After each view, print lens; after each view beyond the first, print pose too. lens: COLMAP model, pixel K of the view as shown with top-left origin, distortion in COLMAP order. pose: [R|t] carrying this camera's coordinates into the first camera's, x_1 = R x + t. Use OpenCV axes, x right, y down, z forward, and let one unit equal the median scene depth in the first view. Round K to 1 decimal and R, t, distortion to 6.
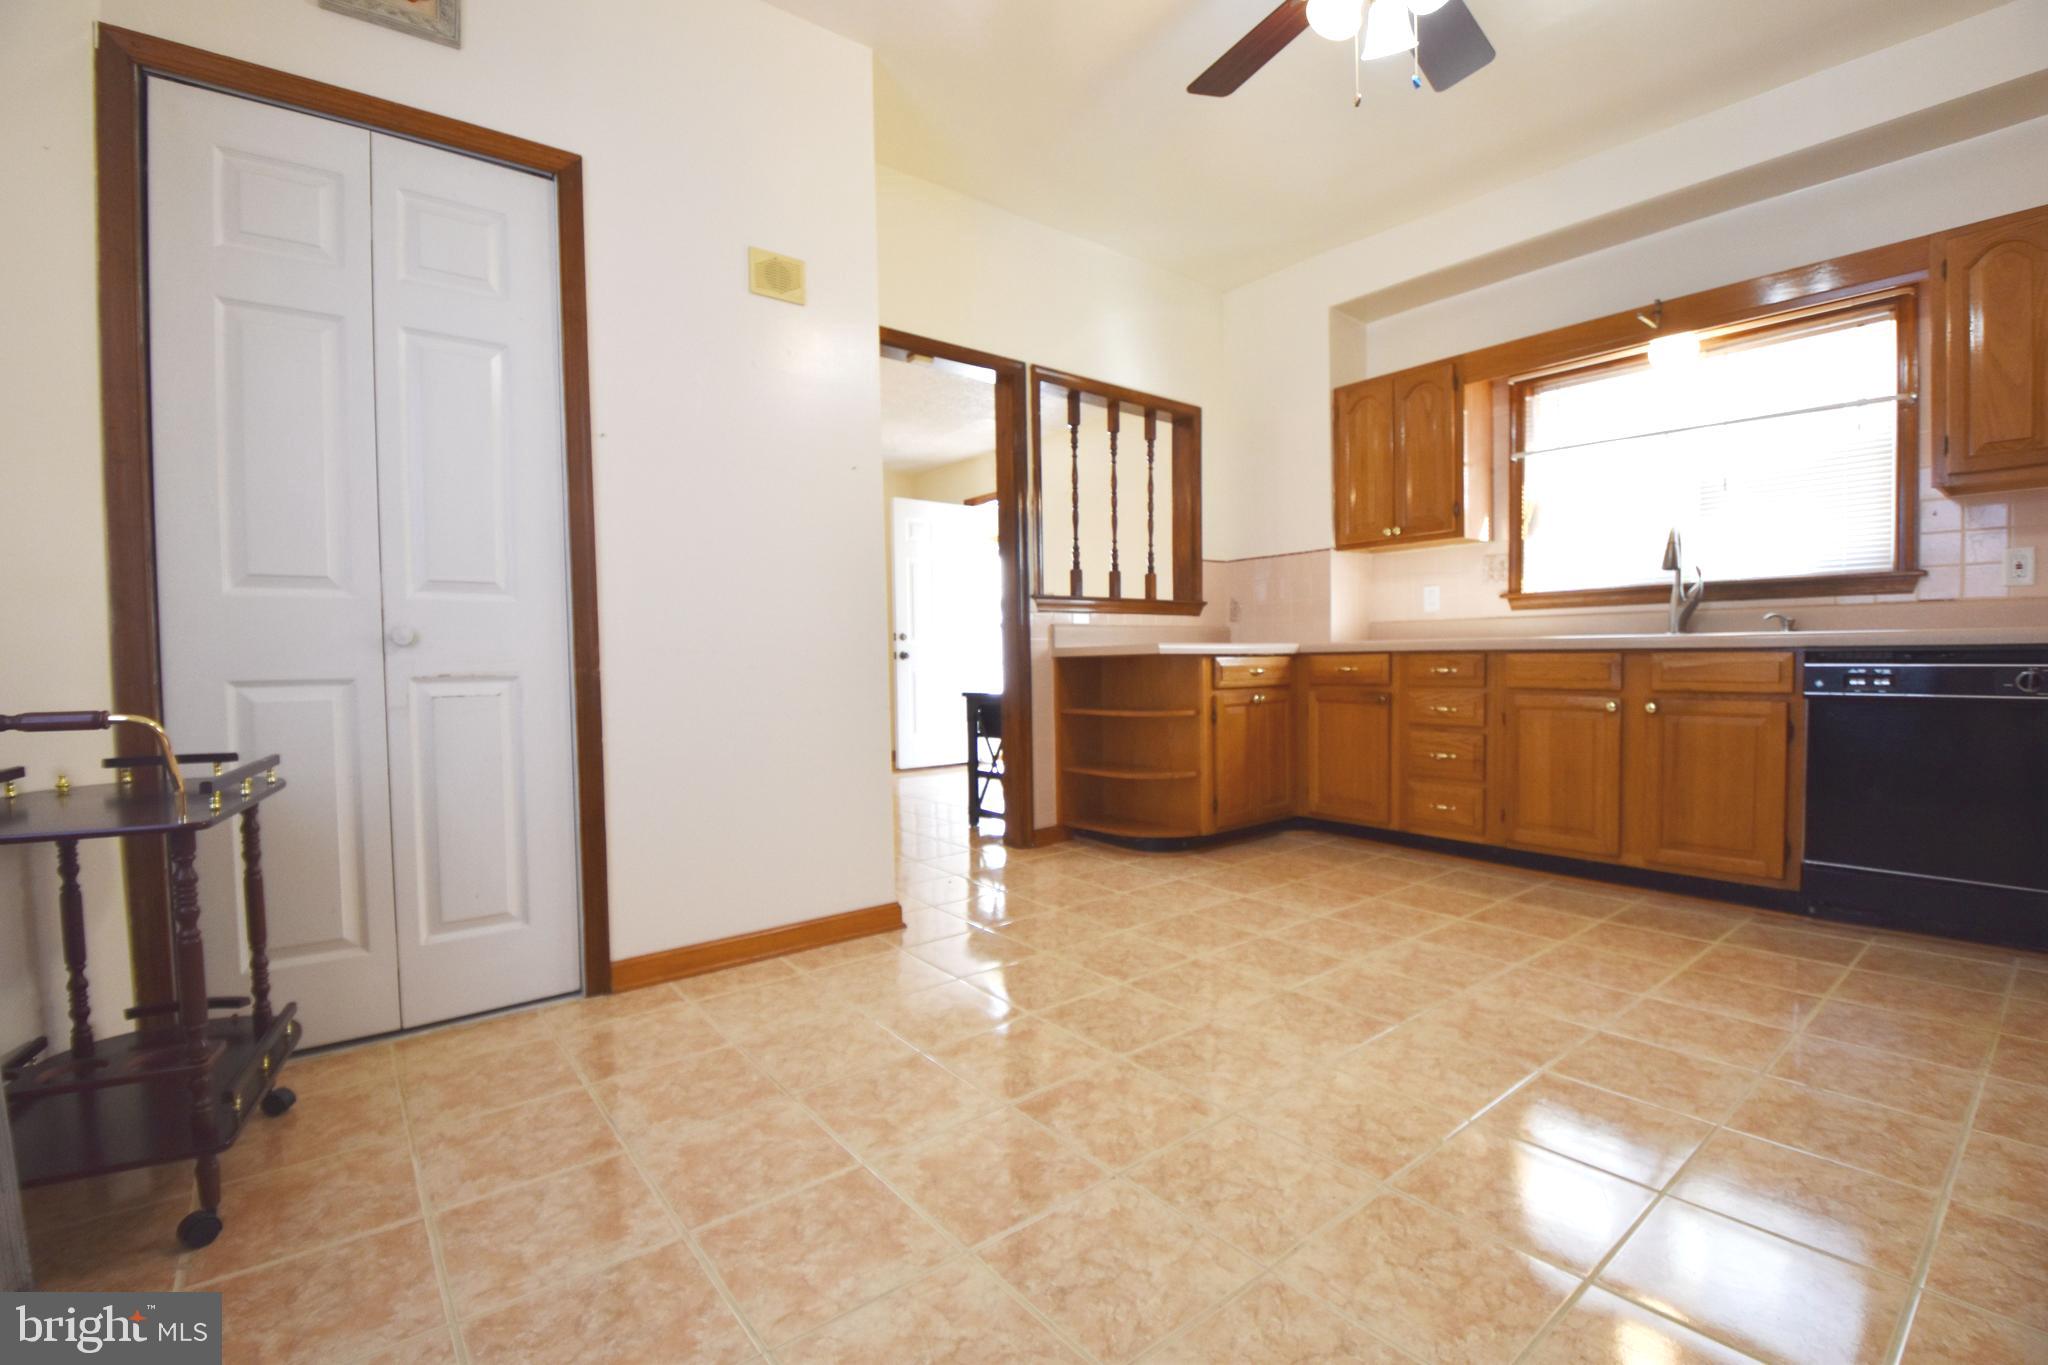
lens RADIAL K [[921.2, 0, 1051.1], [0, 921.2, 698.7], [0, 0, 1]] dist [0.027387, -0.036327]
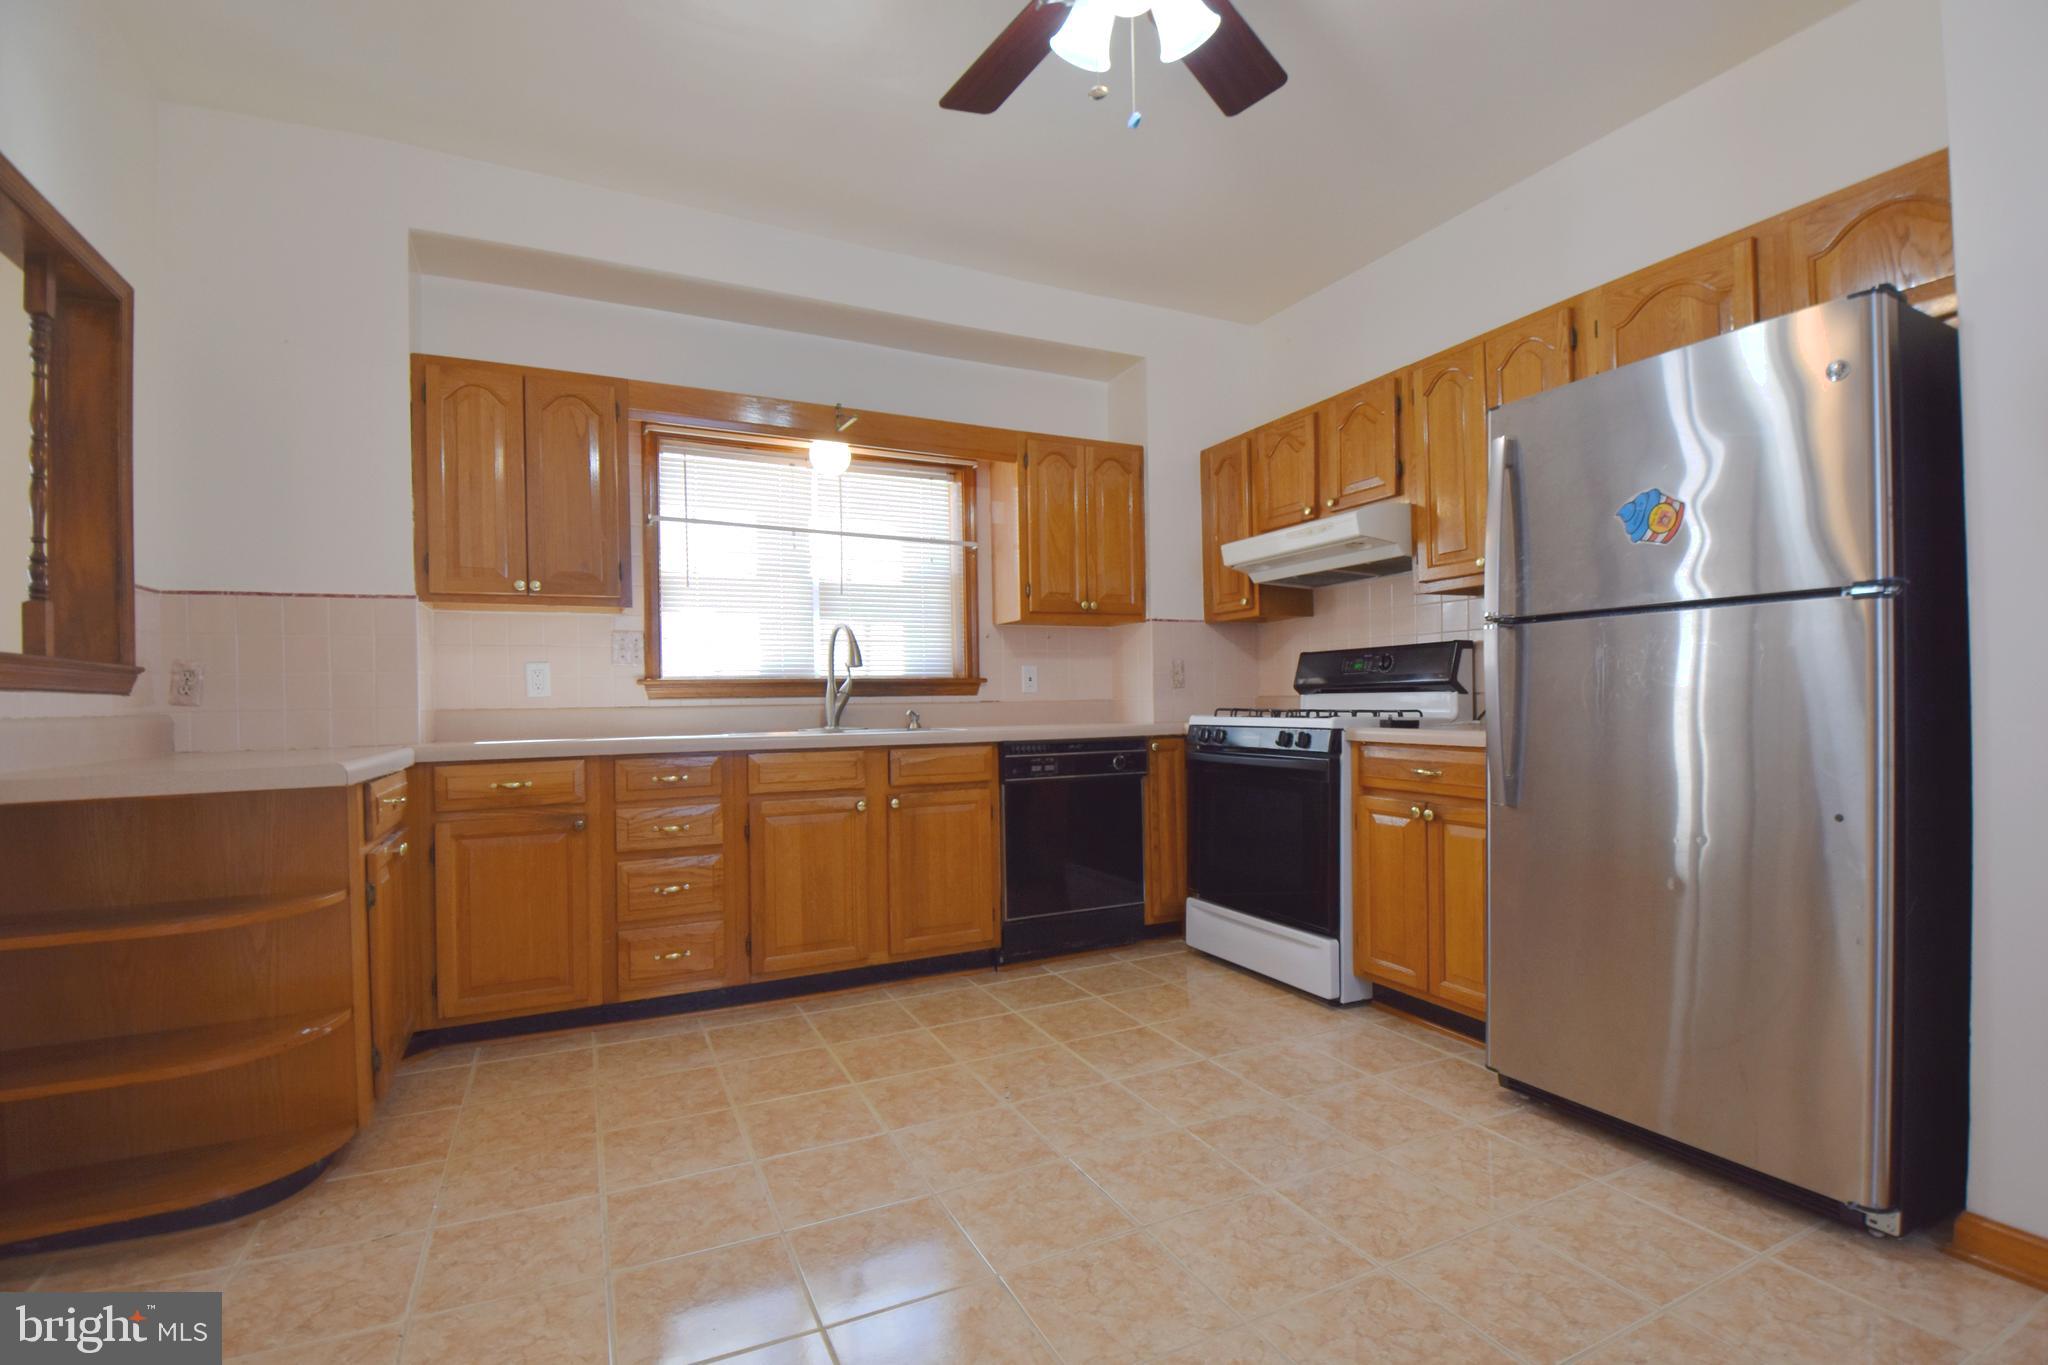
lens RADIAL K [[921.2, 0, 1051.1], [0, 921.2, 698.7], [0, 0, 1]] dist [0.027387, -0.036327]
pose [[0.222408, 0.012534, 0.974873, -0.293286], [0.055338, 0.998143, -0.025458, -0.066371], [-0.973382, 0.059610, 0.221301, 0.566304]]
